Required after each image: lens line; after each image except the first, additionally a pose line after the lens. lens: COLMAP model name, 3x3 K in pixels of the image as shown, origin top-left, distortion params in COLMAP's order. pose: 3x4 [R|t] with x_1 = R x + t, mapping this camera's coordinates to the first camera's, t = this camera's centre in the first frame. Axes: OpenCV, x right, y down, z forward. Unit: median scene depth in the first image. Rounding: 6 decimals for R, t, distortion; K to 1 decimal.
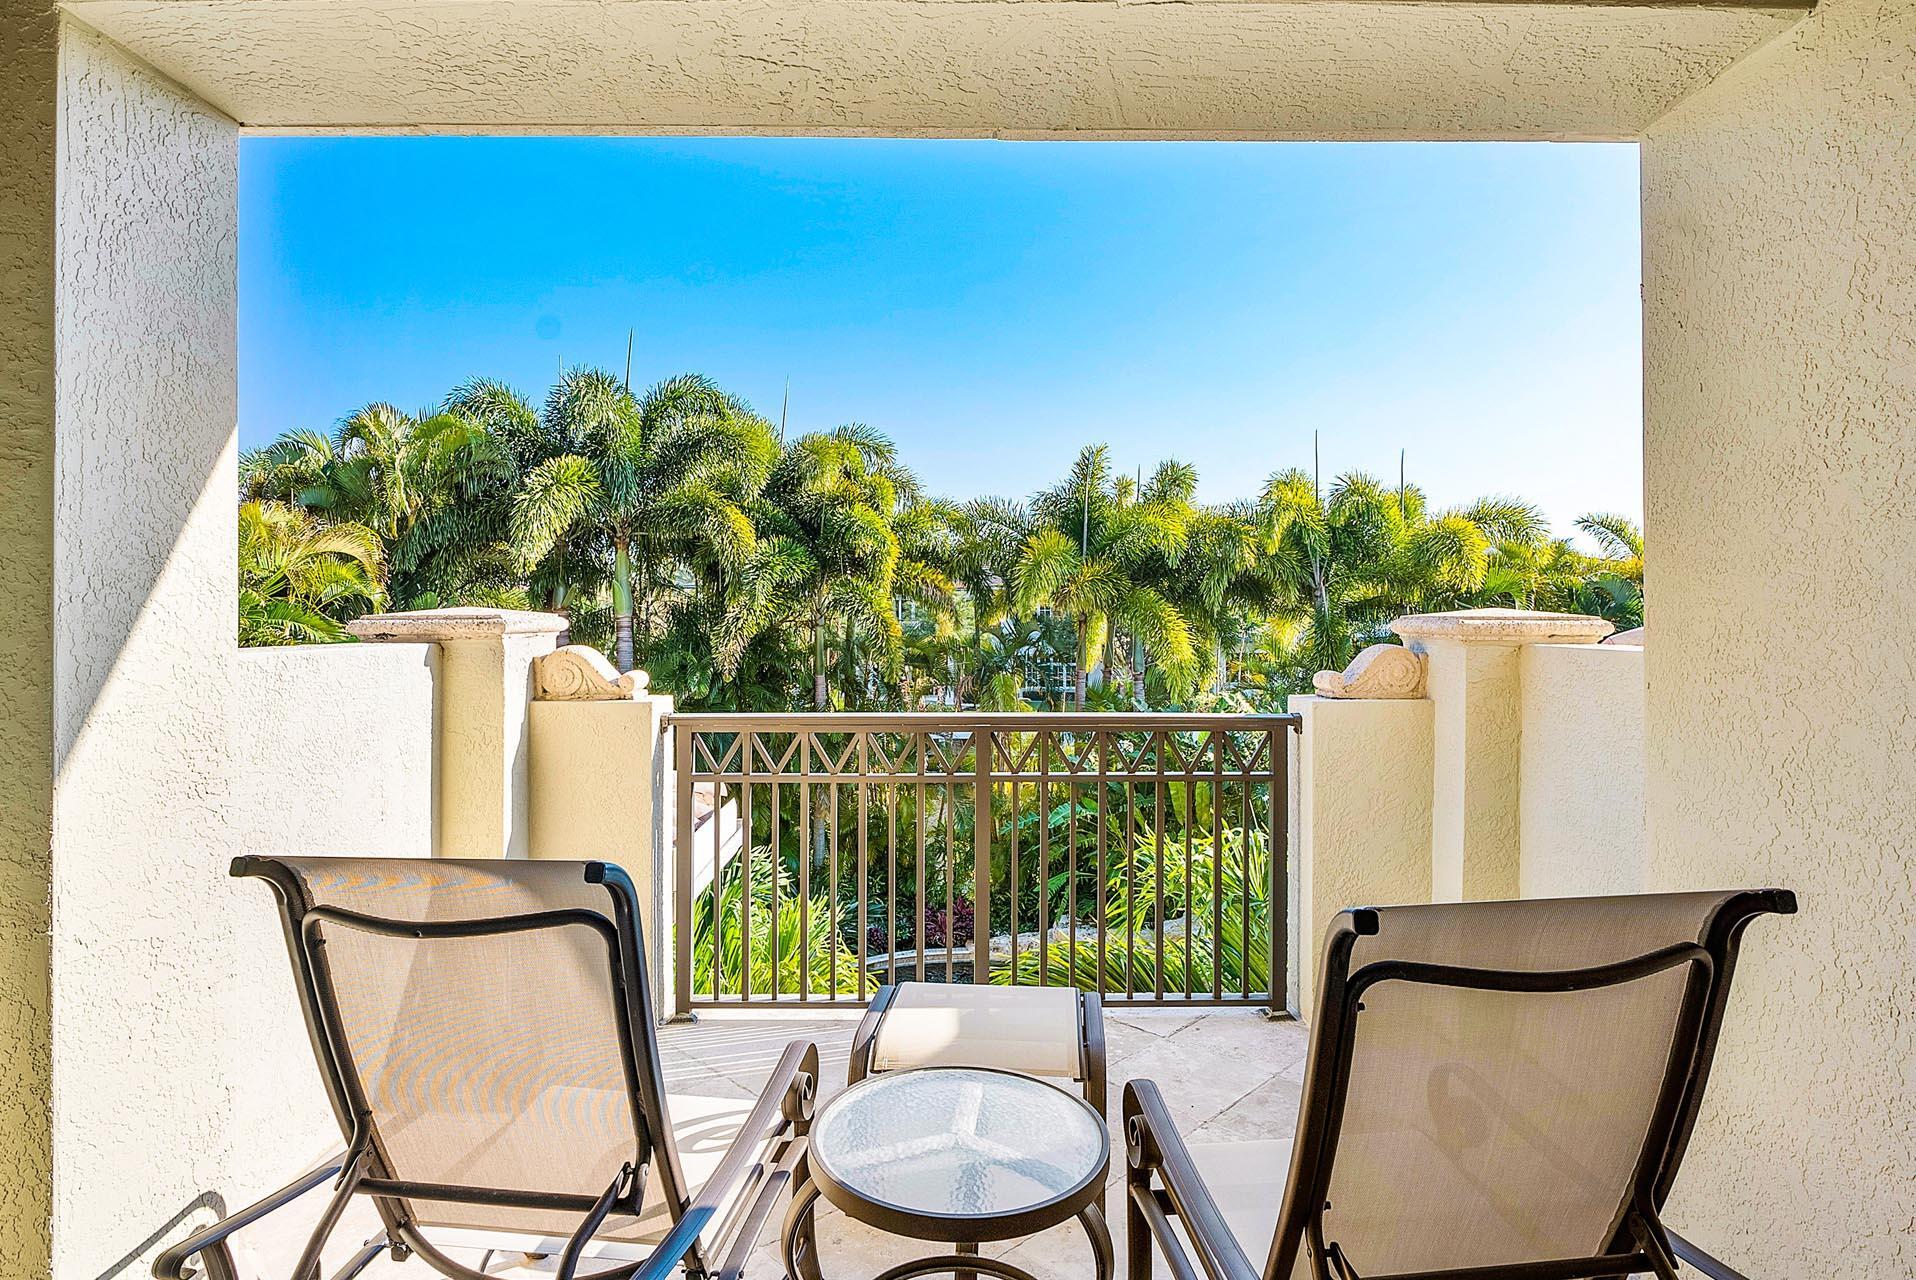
lens RADIAL K [[919.5, 0, 952.8], [0, 919.5, 630.0], [0, 0, 1]] dist [-0.004179, 0.000094]
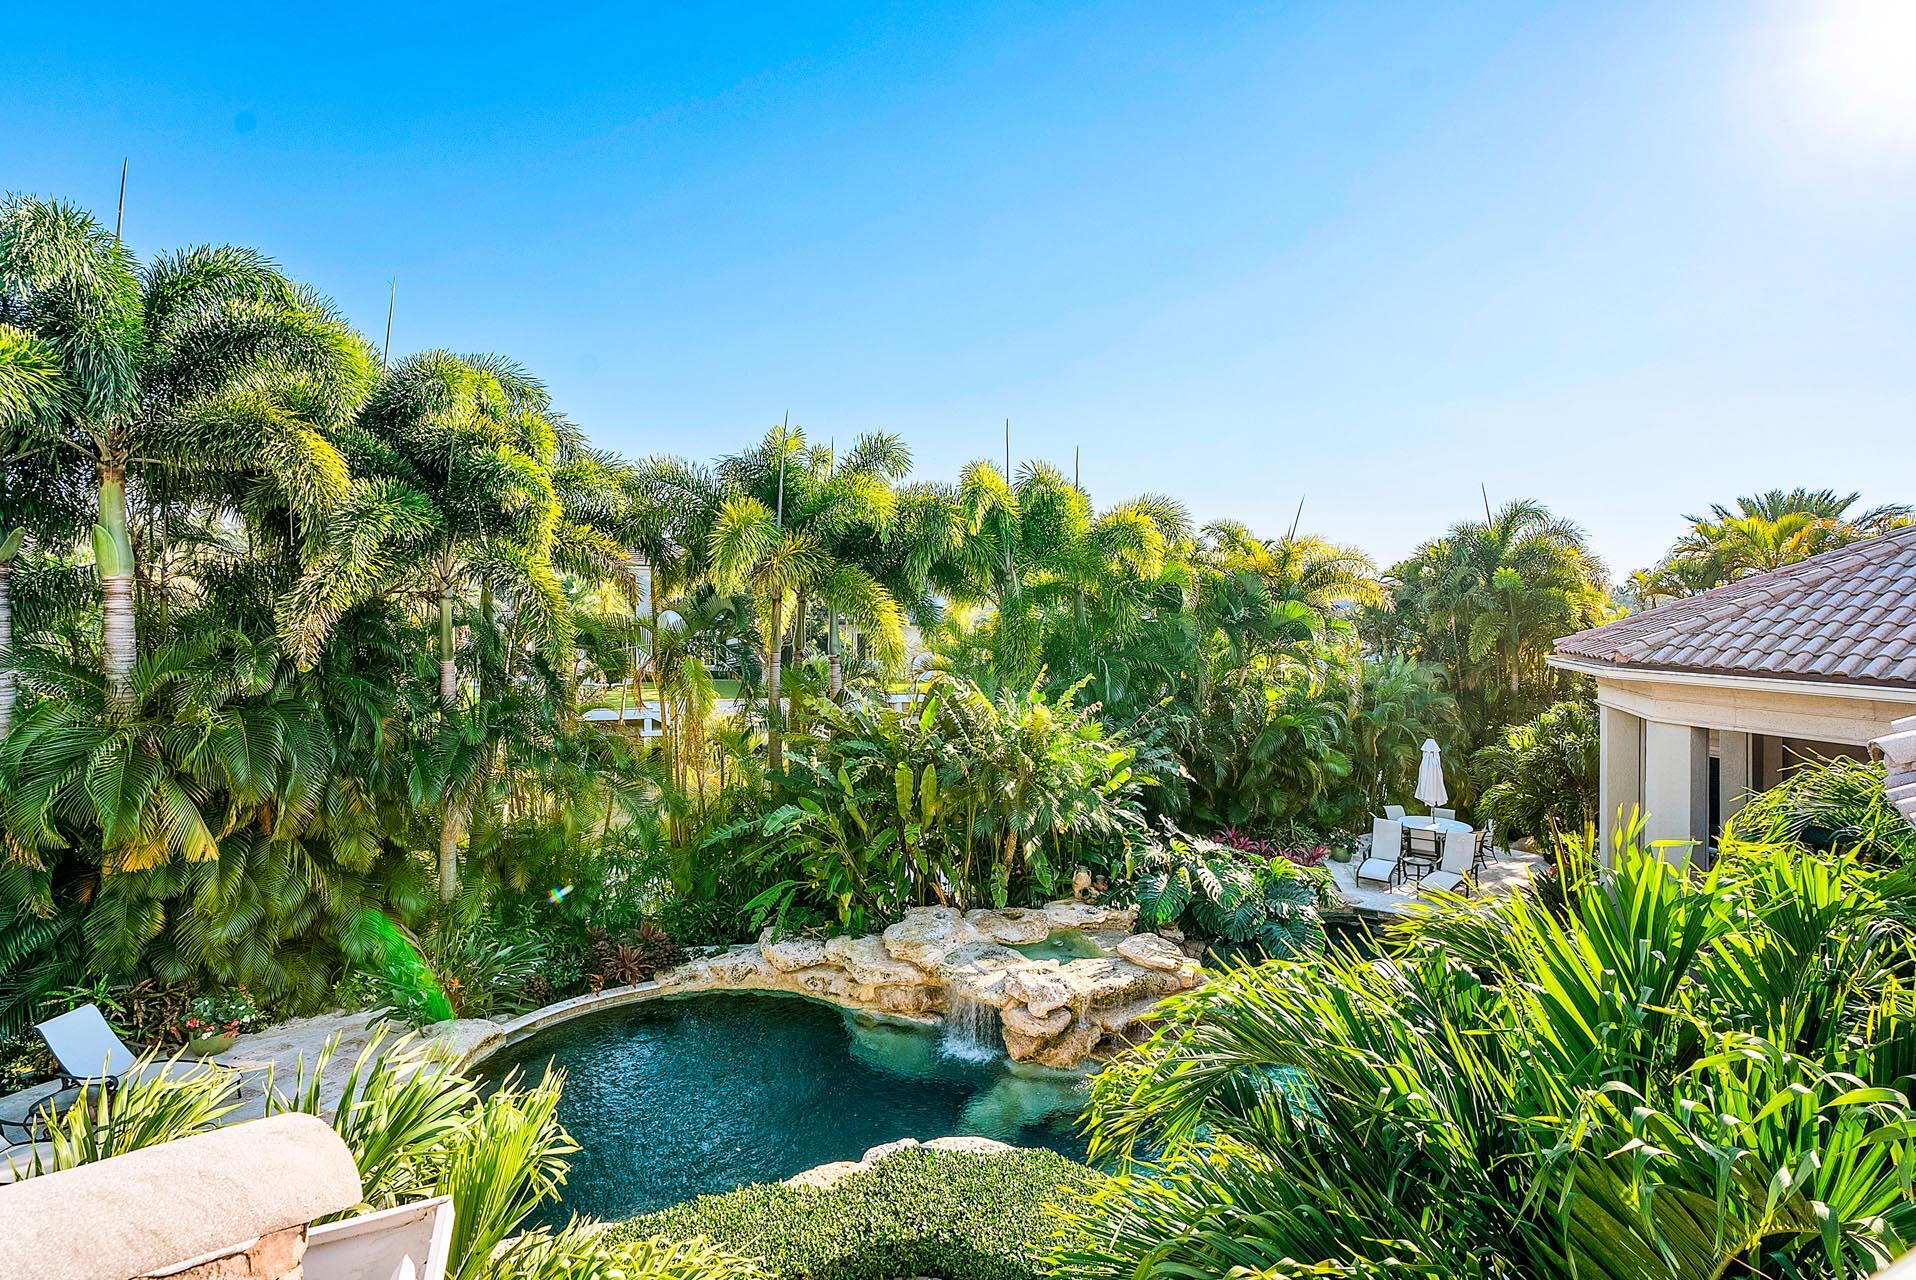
lens RADIAL K [[844.4, 0, 959.2], [0, 844.4, 641.2], [0, 0, 1]] dist [0.002270, 0.000012]
pose [[0.911310, 0.000993, 0.411720, -0.044179], [-0.014706, 0.999437, 0.030140, 0.004243], [-0.411459, -0.033522, 0.910812, 0.162607]]
